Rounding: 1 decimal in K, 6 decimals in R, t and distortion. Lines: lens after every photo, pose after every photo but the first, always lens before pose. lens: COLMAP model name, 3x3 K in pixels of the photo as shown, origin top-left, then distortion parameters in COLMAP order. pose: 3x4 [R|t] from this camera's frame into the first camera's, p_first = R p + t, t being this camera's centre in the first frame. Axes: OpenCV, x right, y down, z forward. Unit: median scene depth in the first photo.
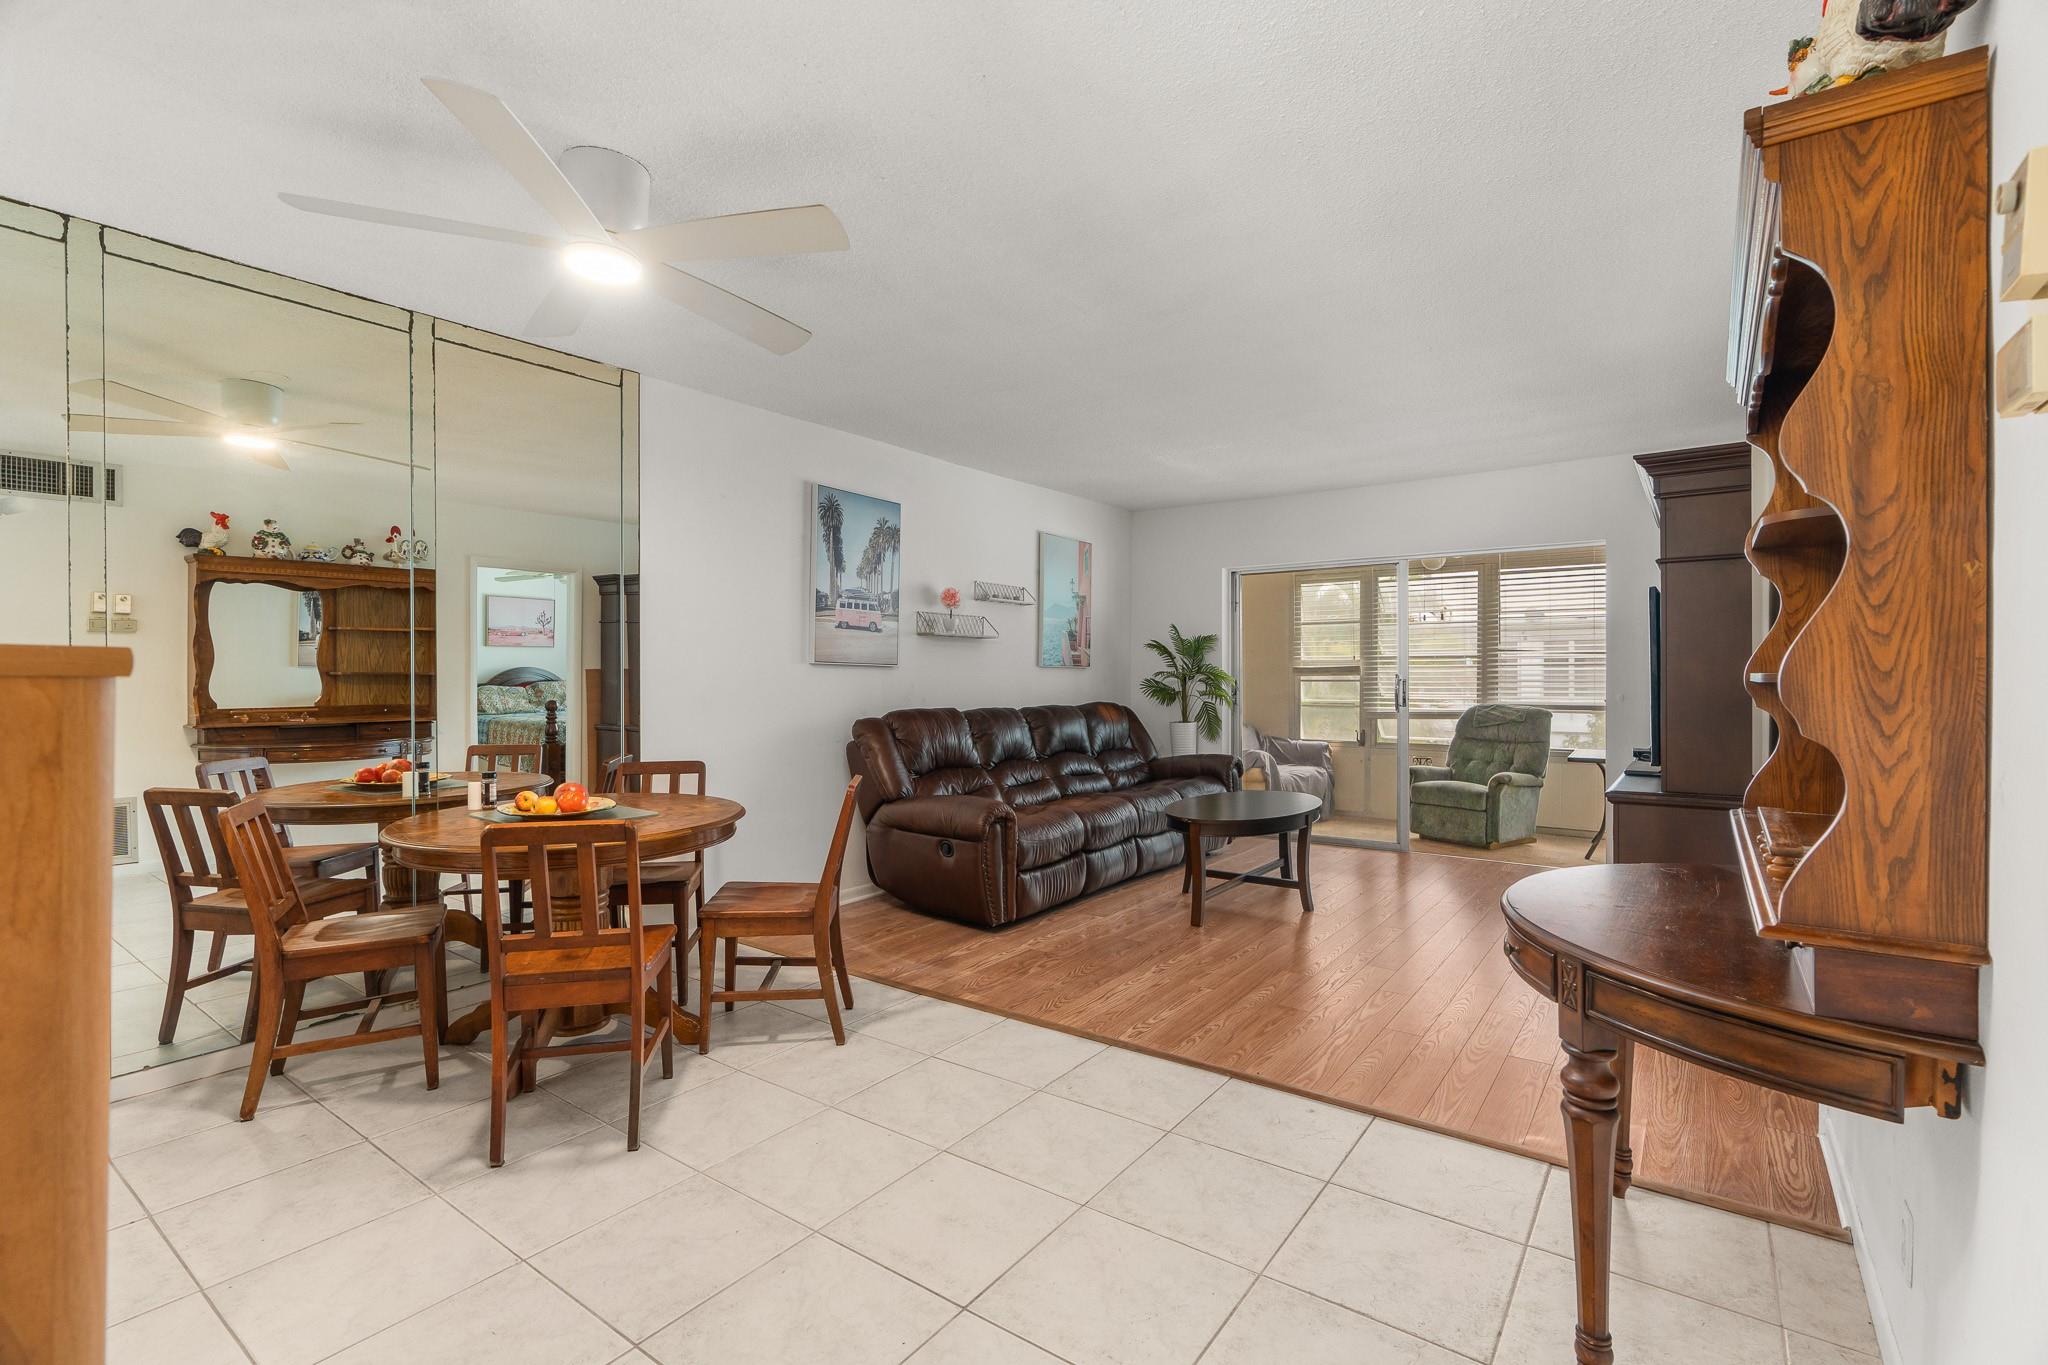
lens RADIAL K [[927.7, 0, 1032.1], [0, 927.7, 683.0], [0, 0, 1]] dist [0.001351, 0.000472]
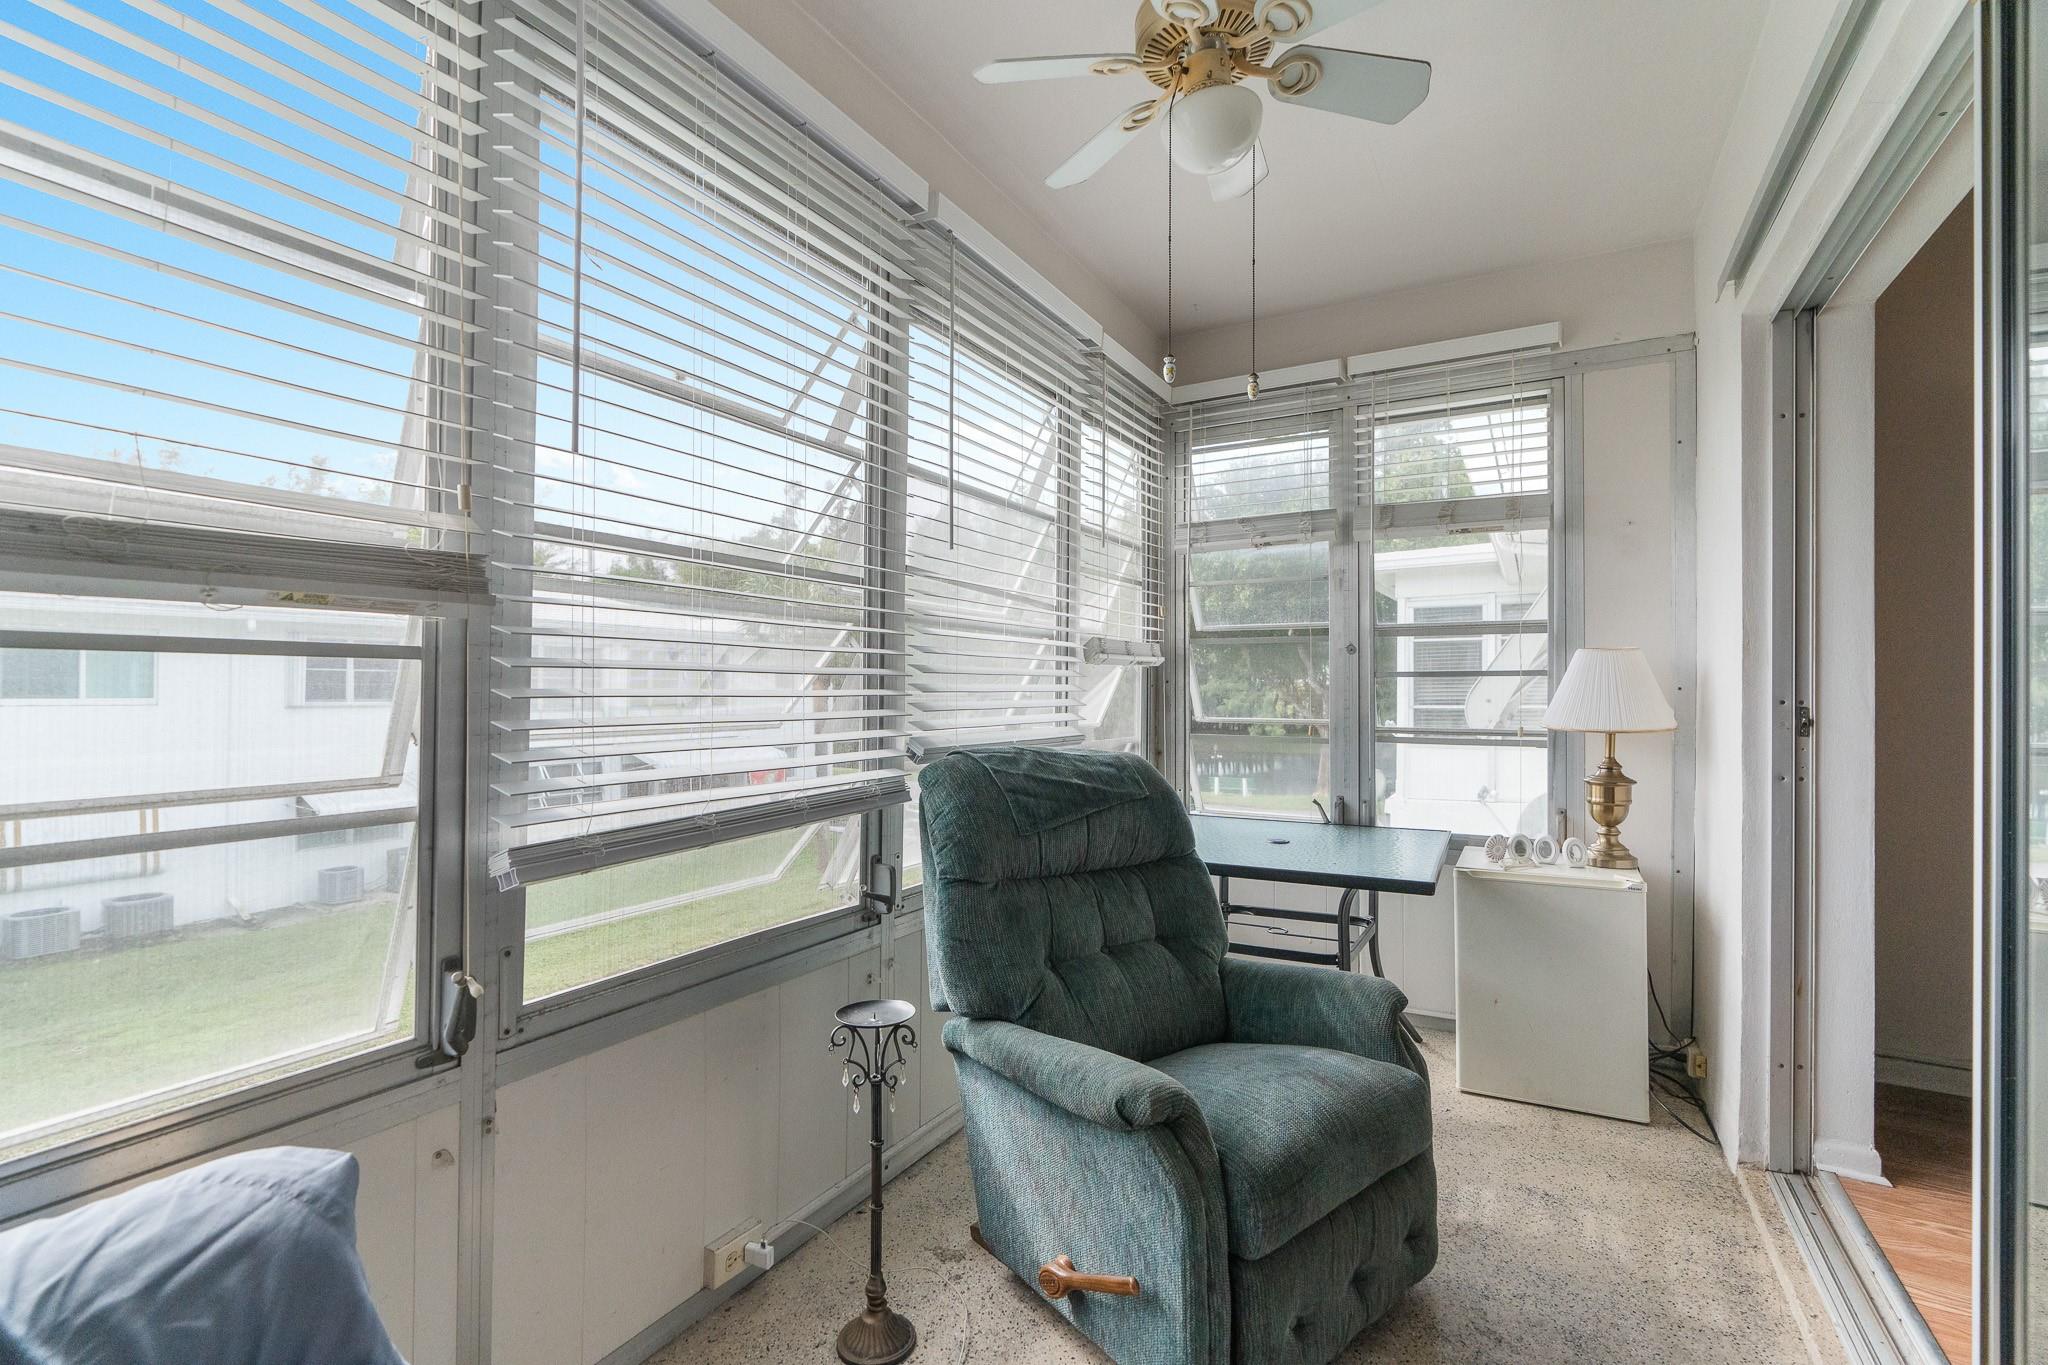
lens RADIAL K [[927.7, 0, 1032.1], [0, 927.7, 683.0], [0, 0, 1]] dist [0.001351, 0.000472]
pose [[-0.126644, 0.013428, 0.991857, 0.232979], [0.008880, 0.999884, -0.012403, 0.007302], [-0.991909, 0.007237, -0.126748, 1.157668]]
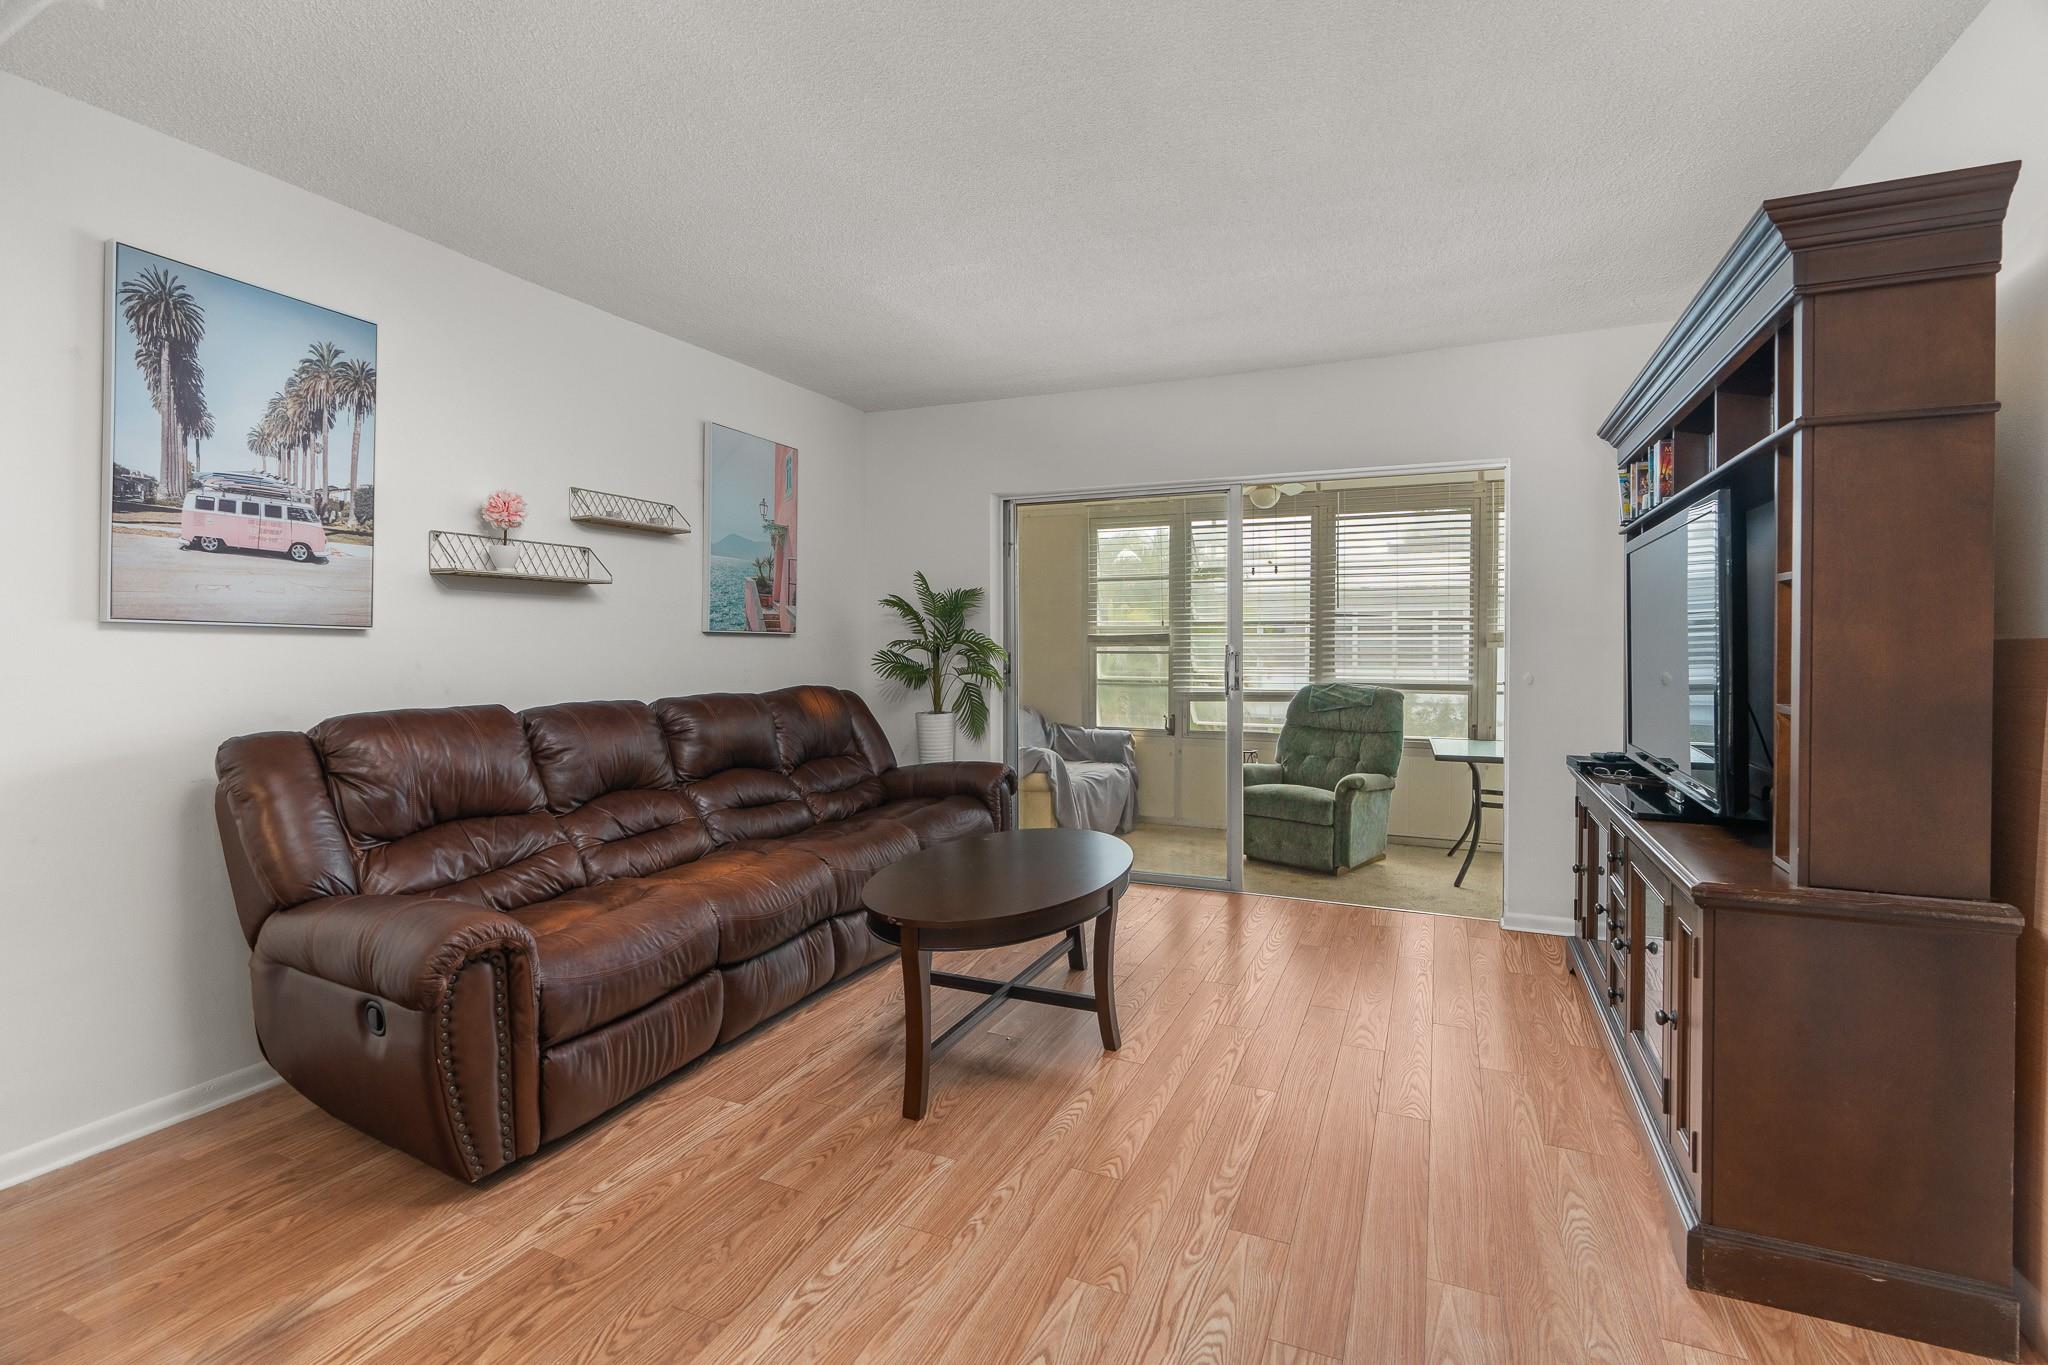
lens RADIAL K [[935.9, 0, 1030.6], [0, 935.9, 654.8], [0, 0, 1]] dist [-0.000693, 0.000828]
pose [[0.977114, -0.000462, 0.212715, 0.086970], [-0.000267, 0.999994, 0.003396, -0.004285], [-0.212715, -0.003375, 0.977108, 0.311034]]
